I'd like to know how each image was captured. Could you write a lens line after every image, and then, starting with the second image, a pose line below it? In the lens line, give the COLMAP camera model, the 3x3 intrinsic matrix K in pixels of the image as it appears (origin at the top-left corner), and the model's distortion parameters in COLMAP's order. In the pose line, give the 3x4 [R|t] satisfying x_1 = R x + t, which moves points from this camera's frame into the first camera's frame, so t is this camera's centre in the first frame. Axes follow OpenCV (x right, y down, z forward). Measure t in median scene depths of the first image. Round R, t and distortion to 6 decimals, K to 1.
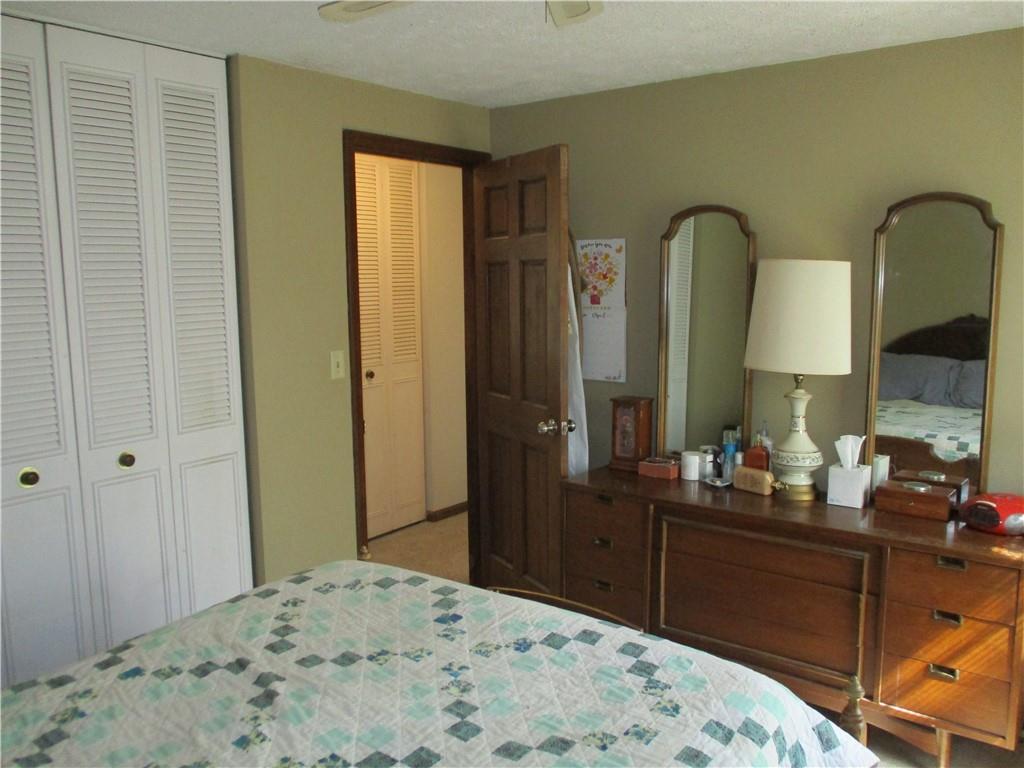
lens RADIAL K [[851.5, 0, 507.4], [0, 851.5, 383.1], [0, 0, 1]] dist [-0.021354, 0.004433]
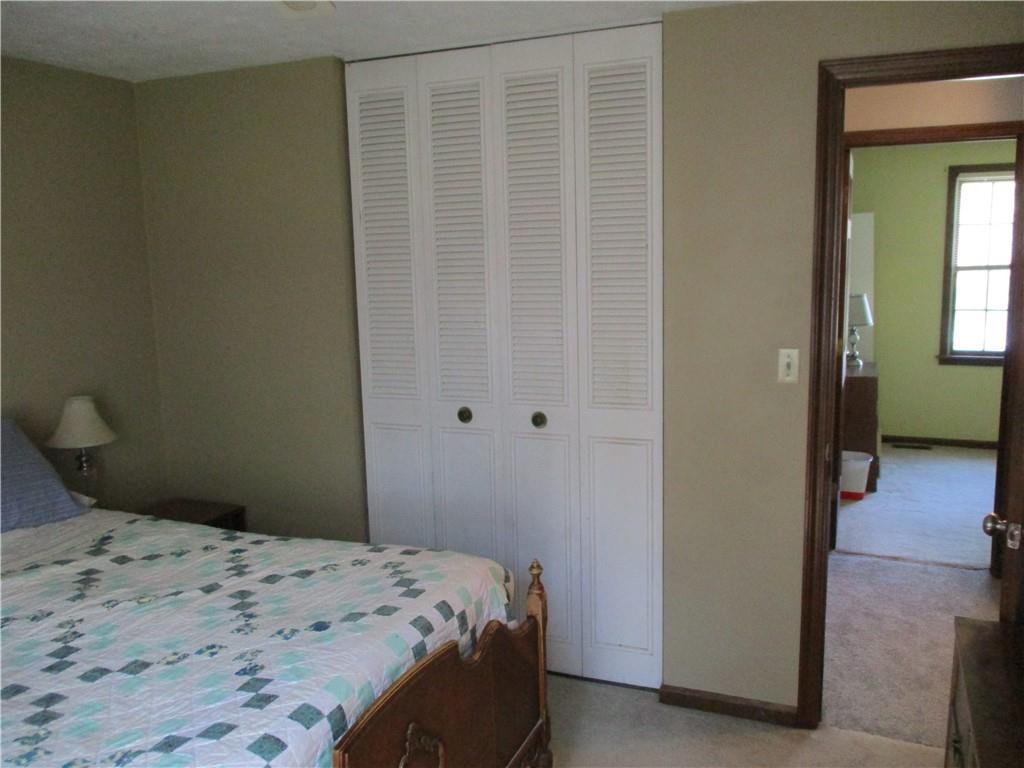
lens RADIAL K [[851.5, 0, 507.4], [0, 851.5, 383.1], [0, 0, 1]] dist [-0.021354, 0.004433]
pose [[0.255967, 0.157084, -0.953837, 0.843906], [-0.102121, 0.985582, 0.134908, -0.145810], [0.961276, 0.062875, 0.268318, 0.900105]]
